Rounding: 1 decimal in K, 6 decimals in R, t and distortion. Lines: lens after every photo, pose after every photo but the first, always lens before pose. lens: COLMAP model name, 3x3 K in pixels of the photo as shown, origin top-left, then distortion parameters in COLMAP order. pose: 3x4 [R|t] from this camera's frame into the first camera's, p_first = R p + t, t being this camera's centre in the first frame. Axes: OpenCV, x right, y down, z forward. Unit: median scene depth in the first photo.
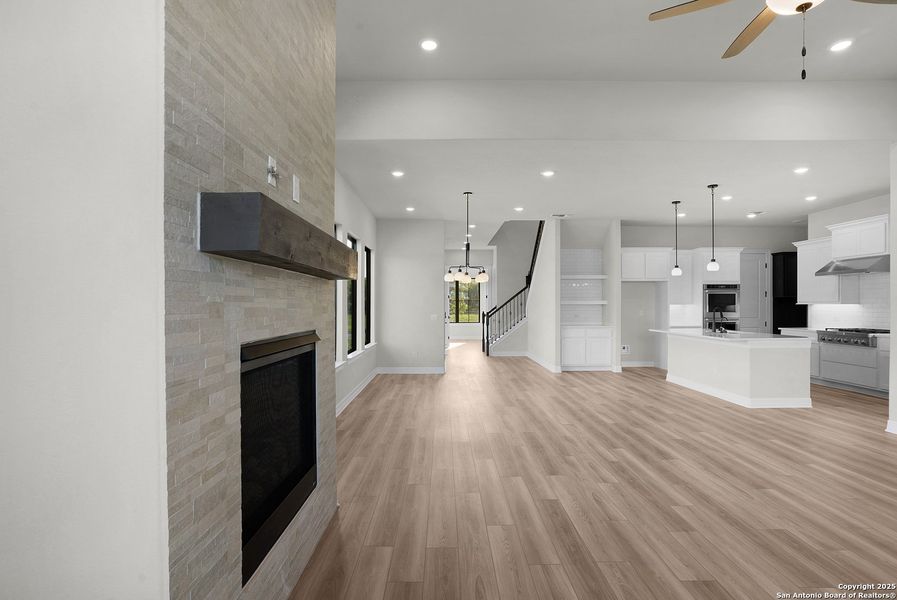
lens RADIAL K [[457.1, 0, 447.2], [0, 457.1, 303.2], [0, 0, 1]] dist [-0.003031, 0.000517]
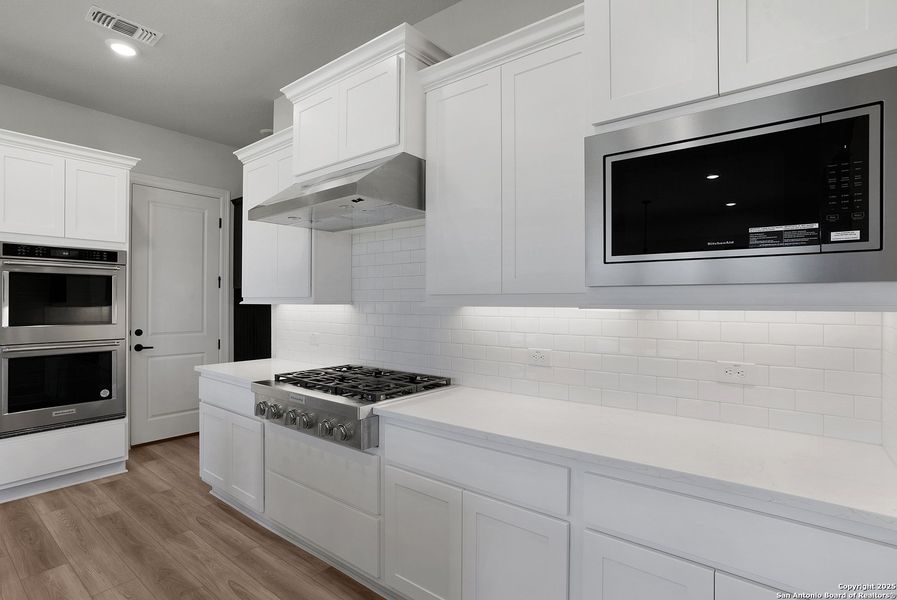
lens RADIAL K [[457.1, 0, 447.2], [0, 457.1, 303.2], [0, 0, 1]] dist [-0.003031, 0.000517]
pose [[0.644807, 0.008561, 0.764297, 0.668820], [-0.008397, 0.999956, -0.004117, 0.001840], [-0.764299, -0.003763, 0.644851, 0.697559]]
